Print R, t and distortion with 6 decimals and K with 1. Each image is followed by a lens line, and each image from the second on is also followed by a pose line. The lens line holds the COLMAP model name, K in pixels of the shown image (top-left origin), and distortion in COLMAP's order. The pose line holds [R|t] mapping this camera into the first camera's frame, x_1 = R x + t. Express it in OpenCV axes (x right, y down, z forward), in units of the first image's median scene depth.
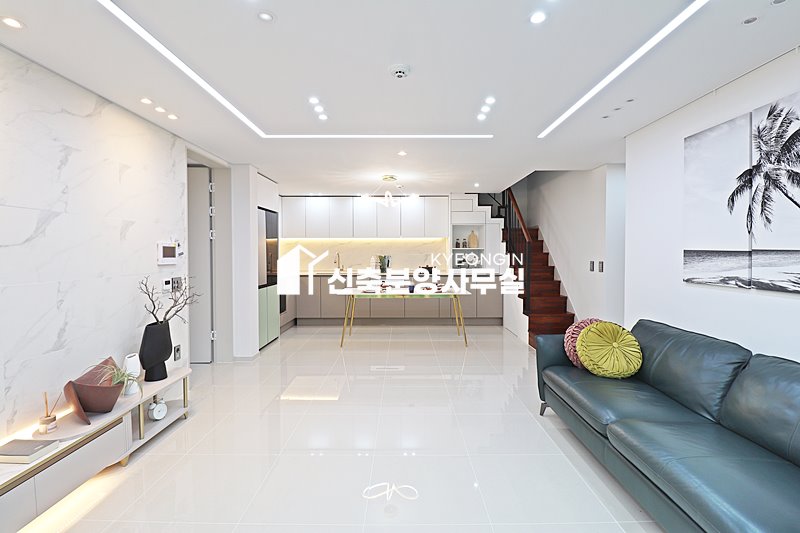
lens RADIAL K [[373.8, 0, 402.7], [0, 373.8, 262.6], [0, 0, 1]] dist [-0.004564, -0.008965]
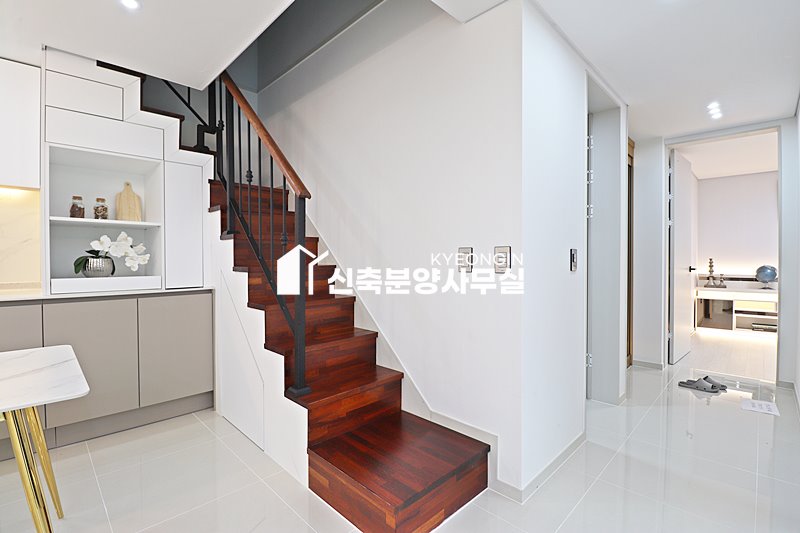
lens RADIAL K [[373.8, 0, 402.7], [0, 373.8, 262.6], [0, 0, 1]] dist [-0.004564, -0.008965]
pose [[0.711105, -0.006840, 0.703052, 0.125160], [0.018828, 0.999779, -0.009317, 0.011372], [-0.702833, 0.019863, 0.711077, 0.549978]]
